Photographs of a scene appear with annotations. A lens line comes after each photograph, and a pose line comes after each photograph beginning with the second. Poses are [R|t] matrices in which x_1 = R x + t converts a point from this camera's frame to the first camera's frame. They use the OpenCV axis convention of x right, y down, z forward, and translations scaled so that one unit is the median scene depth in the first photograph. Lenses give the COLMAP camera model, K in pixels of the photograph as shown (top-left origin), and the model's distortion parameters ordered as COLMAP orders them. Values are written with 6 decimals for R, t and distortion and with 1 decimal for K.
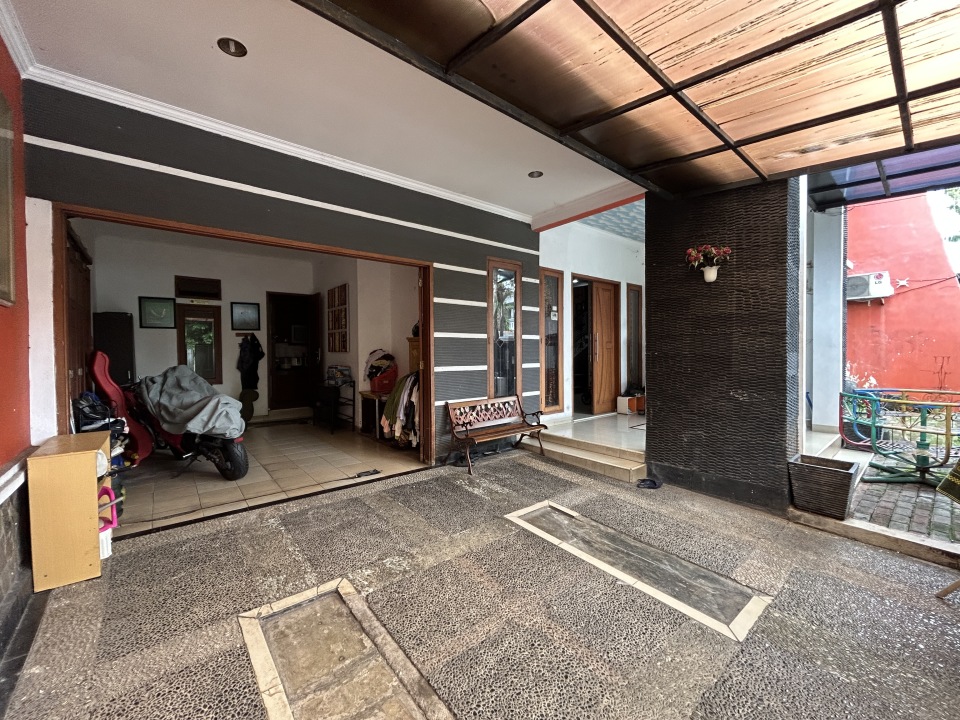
lens RADIAL K [[390.7, 0, 477.9], [0, 390.7, 359.1], [0, 0, 1]] dist [-0.000489, 0.000647]
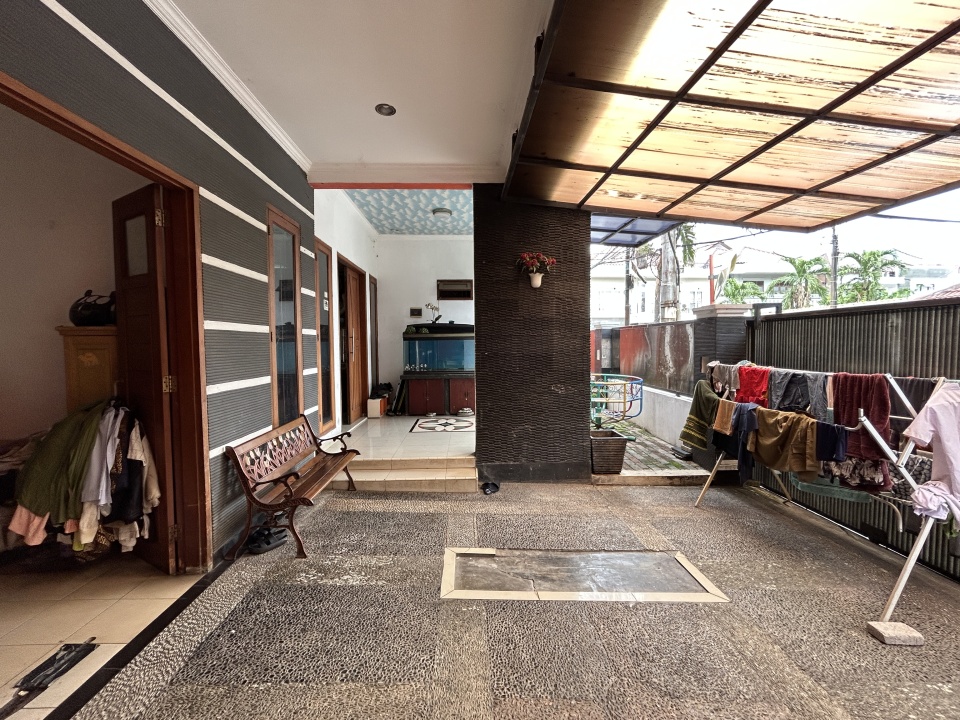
lens RADIAL K [[390.7, 0, 477.9], [0, 390.7, 359.1], [0, 0, 1]] dist [-0.000489, 0.000647]
pose [[0.604975, -0.030188, 0.795672, -0.333915], [0.017979, 0.999544, 0.024253, -0.024221], [-0.796042, -0.000367, 0.605242, 0.419820]]
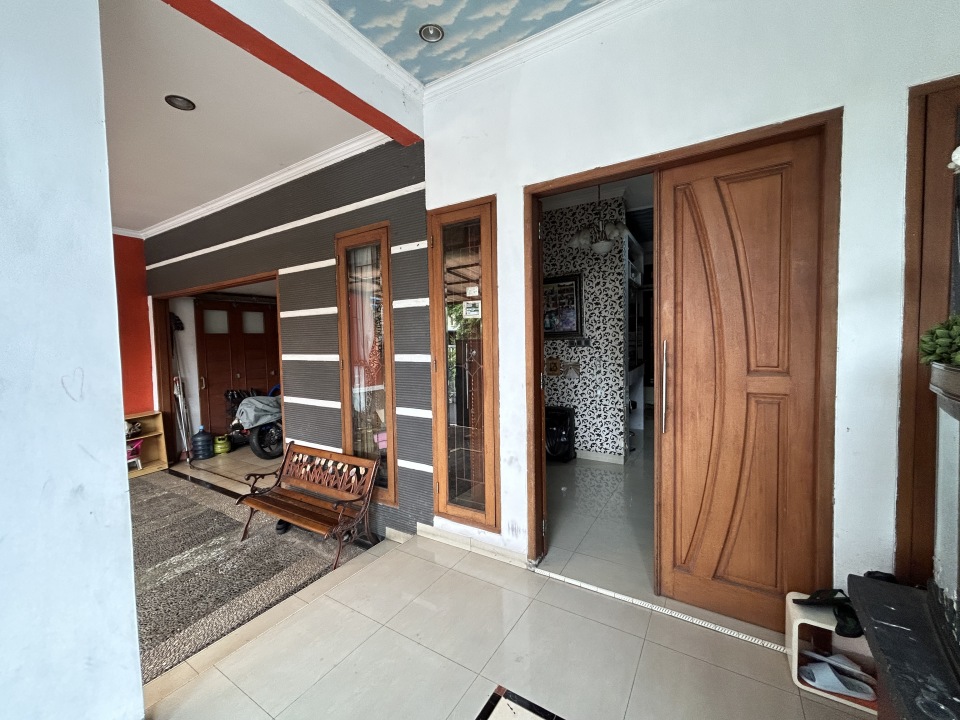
lens RADIAL K [[390.7, 0, 477.9], [0, 390.7, 359.1], [0, 0, 1]] dist [-0.000489, 0.000647]
pose [[0.321011, 0.046615, -0.945928, 0.868887], [0.001637, 0.998759, 0.049774, -0.107138], [0.947074, -0.017526, 0.320536, 1.217811]]
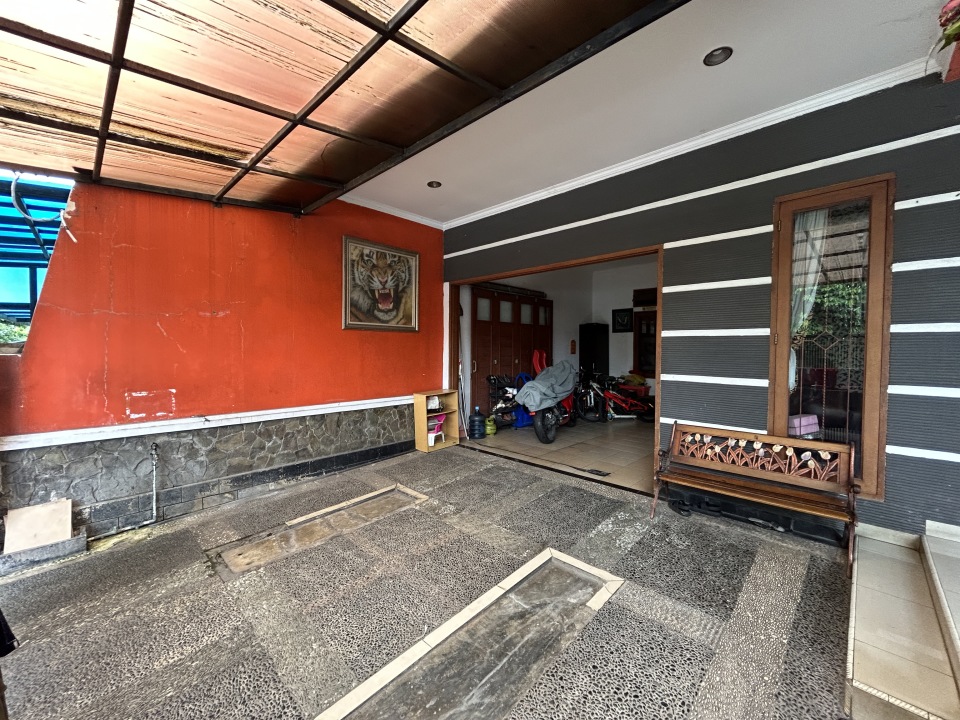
lens RADIAL K [[390.7, 0, 477.9], [0, 390.7, 359.1], [0, 0, 1]] dist [-0.000489, 0.000647]
pose [[0.108738, 0.035180, -0.993448, 0.697681], [-0.024919, 0.999156, 0.032654, -0.029580], [0.993758, 0.021205, 0.109523, 0.580992]]
